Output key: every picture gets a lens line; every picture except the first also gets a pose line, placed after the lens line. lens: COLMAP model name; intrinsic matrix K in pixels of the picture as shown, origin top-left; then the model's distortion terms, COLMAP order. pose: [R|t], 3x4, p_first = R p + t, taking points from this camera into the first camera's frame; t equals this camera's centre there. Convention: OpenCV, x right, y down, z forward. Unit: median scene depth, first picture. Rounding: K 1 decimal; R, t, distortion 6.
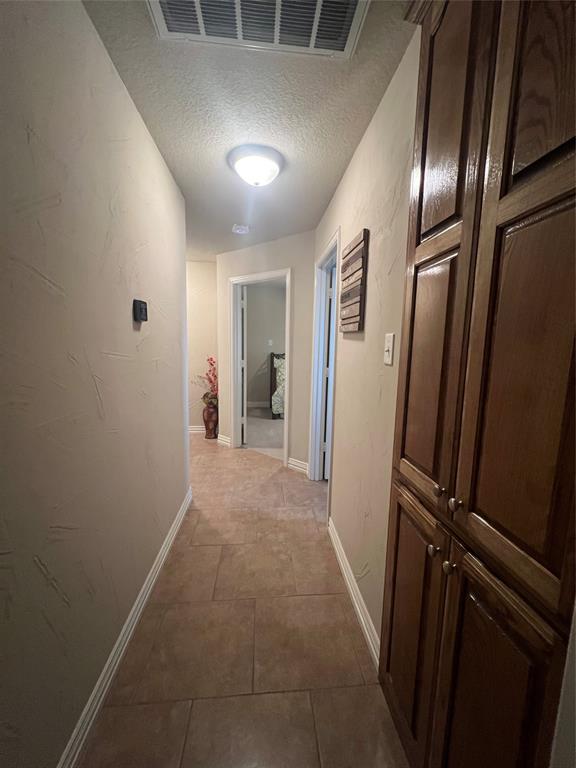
lens RADIAL K [[308.5, 0, 289.2], [0, 308.5, 382.1], [0, 0, 1]] dist [-0.000217, 0.000039]
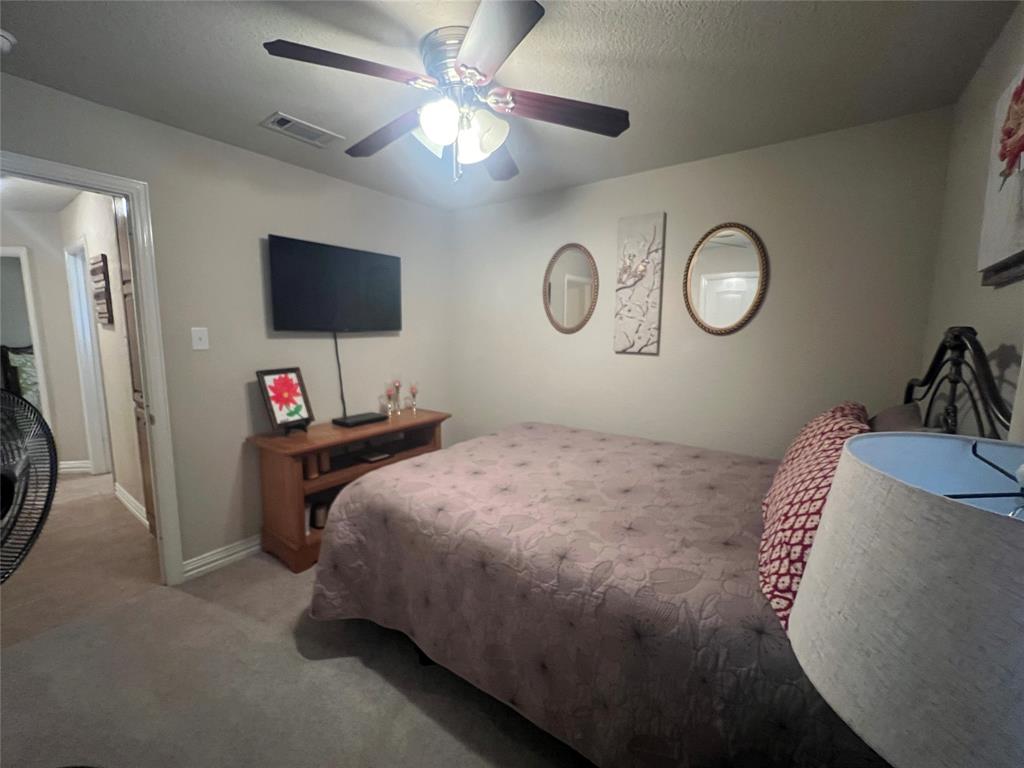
lens RADIAL K [[410.2, 0, 512.8], [0, 410.2, 385.3], [0, 0, 1]] dist [0.001045, -0.000242]
pose [[0.660980, -0.110259, 0.742259, 0.008996], [0.097288, 0.993390, 0.060928, 0.082660], [-0.744070, 0.031940, 0.667338, -0.745363]]
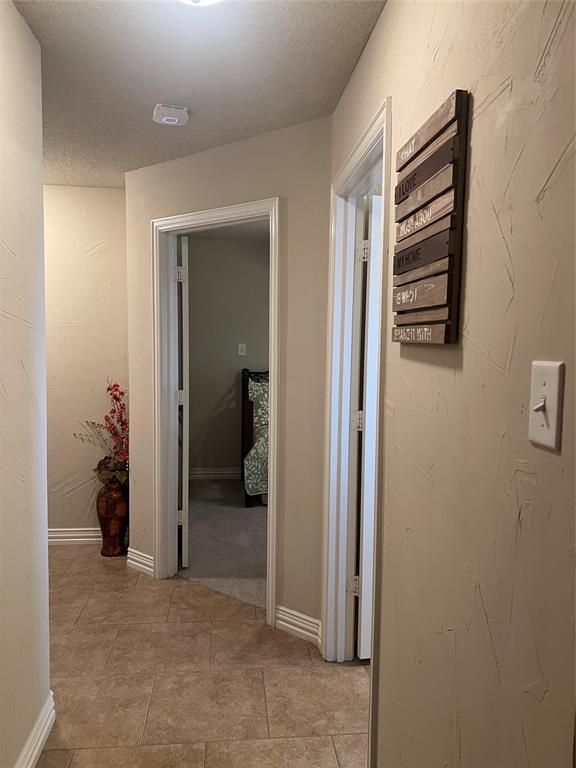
lens RADIAL K [[588.8, 0, 284.6], [0, 588.8, 387.7], [0, 0, 1]] dist [0.057086, -0.065827]
pose [[0.999947, -0.007830, 0.006699, 0.005025], [0.008162, 0.998664, -0.051034, -0.033180], [-0.006291, 0.051086, 0.998674, 0.109694]]
